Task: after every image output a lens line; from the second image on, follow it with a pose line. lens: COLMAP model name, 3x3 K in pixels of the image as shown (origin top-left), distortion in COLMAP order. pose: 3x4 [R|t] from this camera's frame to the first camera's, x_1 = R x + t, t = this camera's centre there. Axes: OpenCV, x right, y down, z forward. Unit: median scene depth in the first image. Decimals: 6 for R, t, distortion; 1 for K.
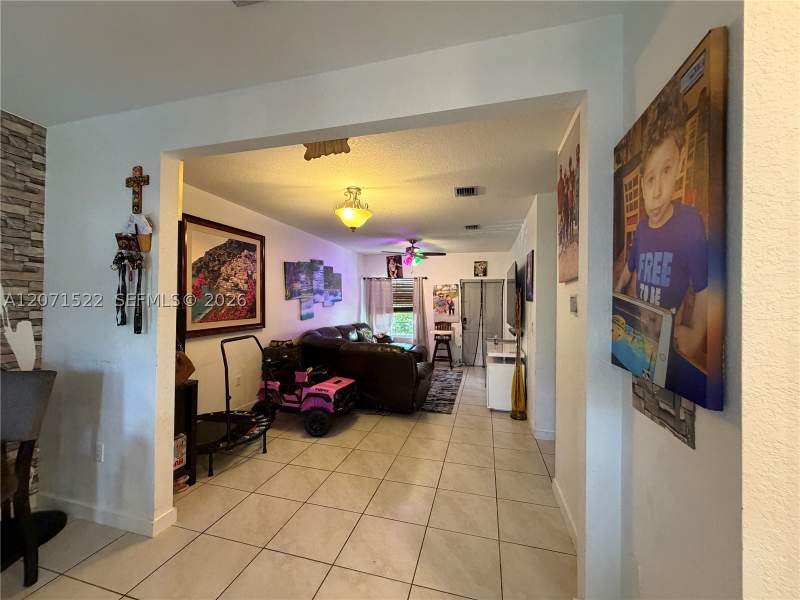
lens RADIAL K [[320.0, 0, 399.5], [0, 320.0, 300.4], [0, 0, 1]] dist [0.000318, 0.000148]
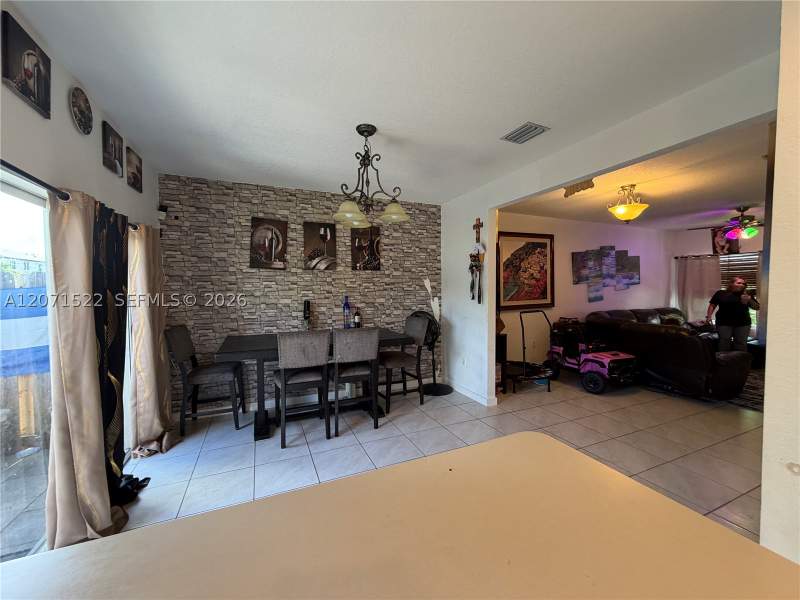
lens RADIAL K [[320.0, 0, 397.7], [0, 320.0, 299.6], [0, 0, 1]] dist [0.000318, 0.000148]
pose [[0.624660, 0.014721, -0.780758, 0.199142], [0.021044, 0.999142, 0.035676, -0.002209], [0.780614, -0.038715, 0.623814, -0.302486]]
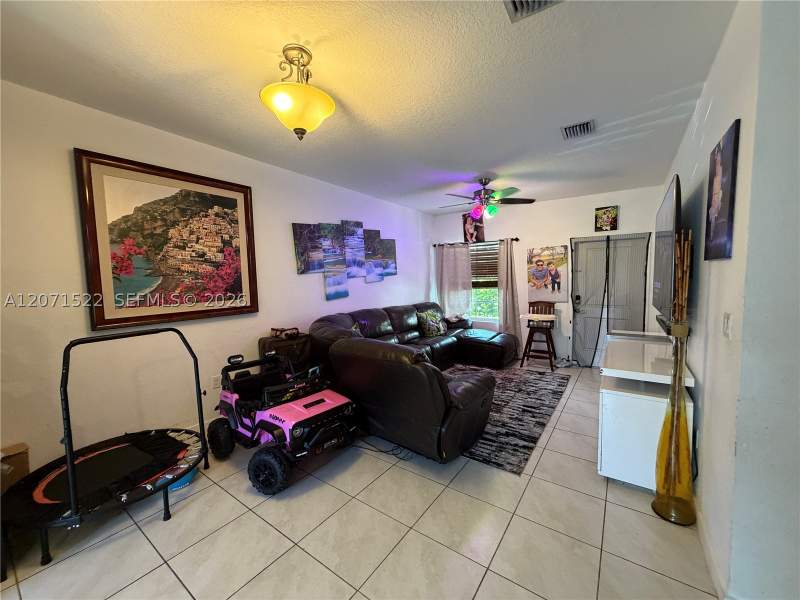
lens RADIAL K [[320.0, 0, 398.2], [0, 320.0, 300.7], [0, 0, 1]] dist [0.000318, 0.000148]
pose [[0.936973, 0.001185, -0.349401, 0.159445], [0.025359, 0.997126, 0.071386, 0.015525], [0.348481, -0.075747, 0.934250, 0.449326]]
